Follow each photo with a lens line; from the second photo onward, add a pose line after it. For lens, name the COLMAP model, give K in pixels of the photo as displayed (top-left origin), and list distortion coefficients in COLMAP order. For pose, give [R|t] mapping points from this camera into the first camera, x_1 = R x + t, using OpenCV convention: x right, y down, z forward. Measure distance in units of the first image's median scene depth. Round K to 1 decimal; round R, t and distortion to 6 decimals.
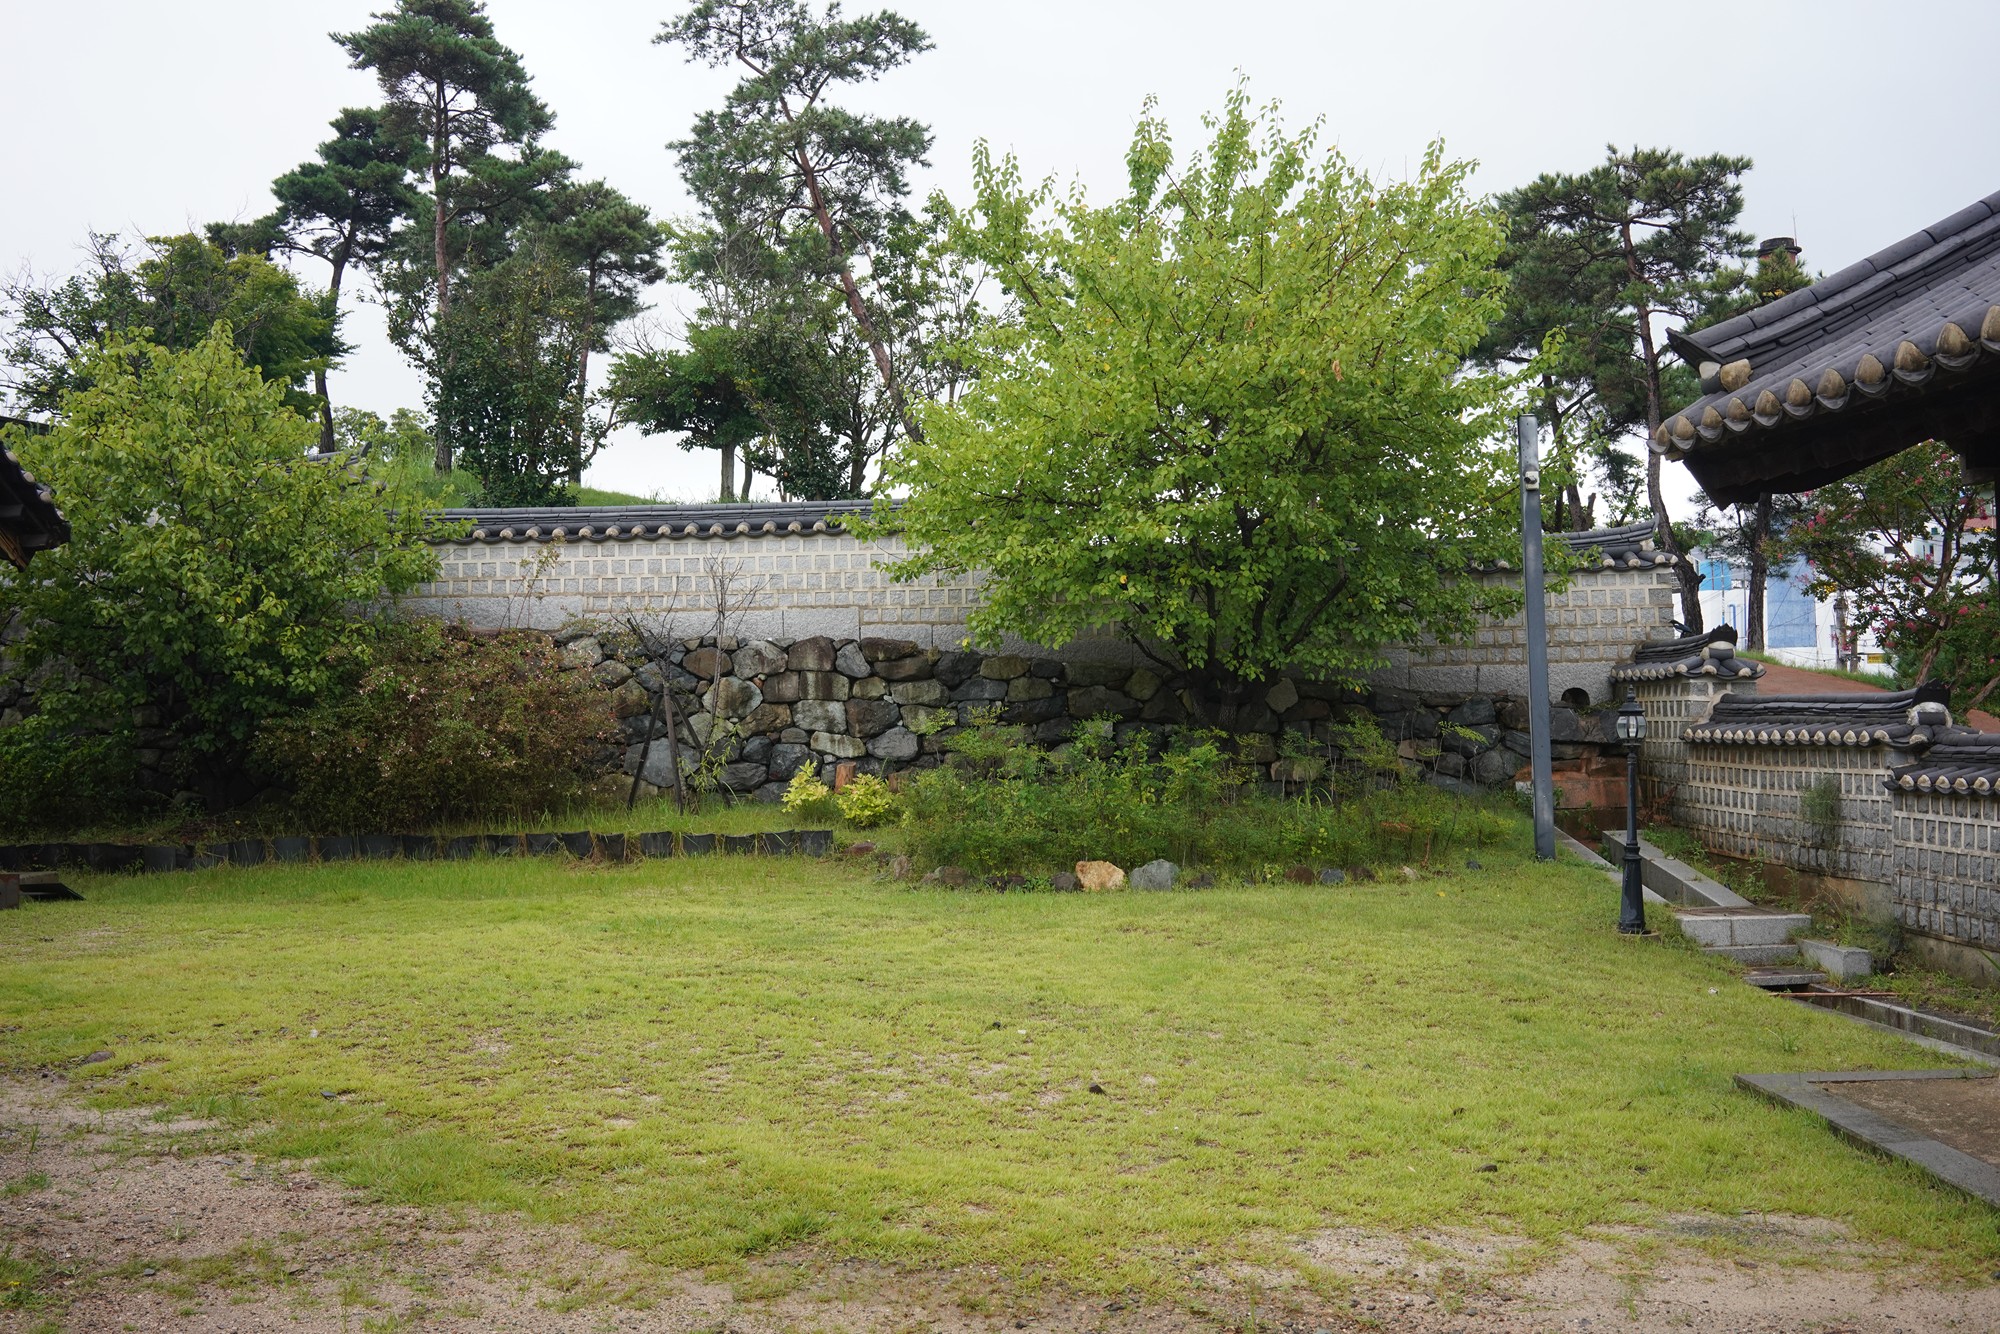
lens RADIAL K [[2003.6, 0, 988.6], [0, 2003.6, 684.3], [0, 0, 1]] dist [0.076744, -0.340976]
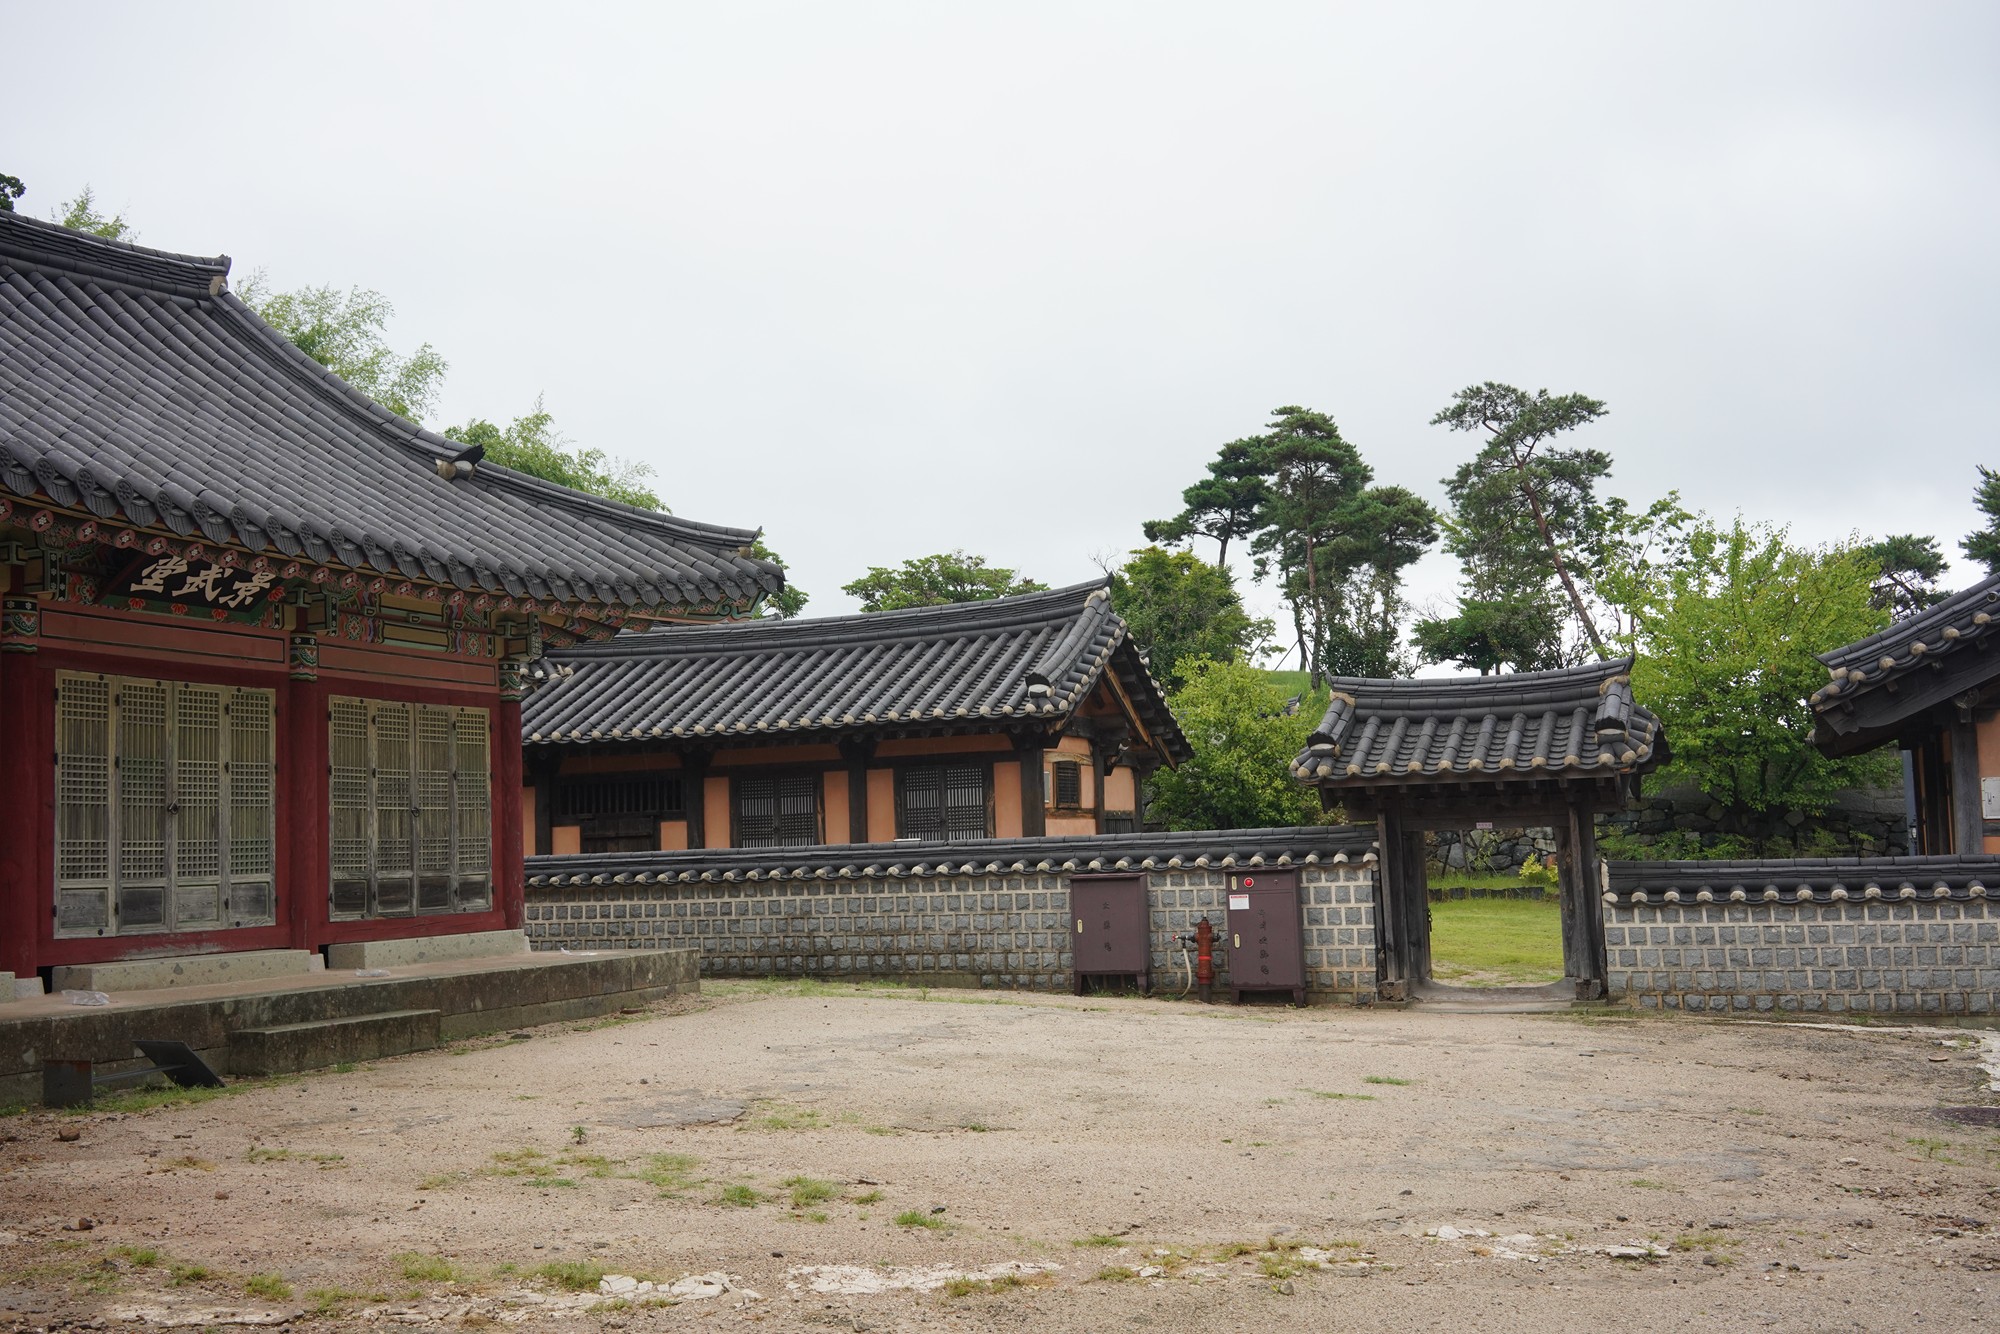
lens RADIAL K [[2003.6, 0, 988.6], [0, 2003.6, 684.3], [0, 0, 1]] dist [0.076744, -0.340976]
pose [[0.931659, -0.037527, -0.361390, 0.089621], [0.017707, 0.998160, -0.058000, -0.015590], [0.362901, 0.047637, 0.930609, -0.705032]]
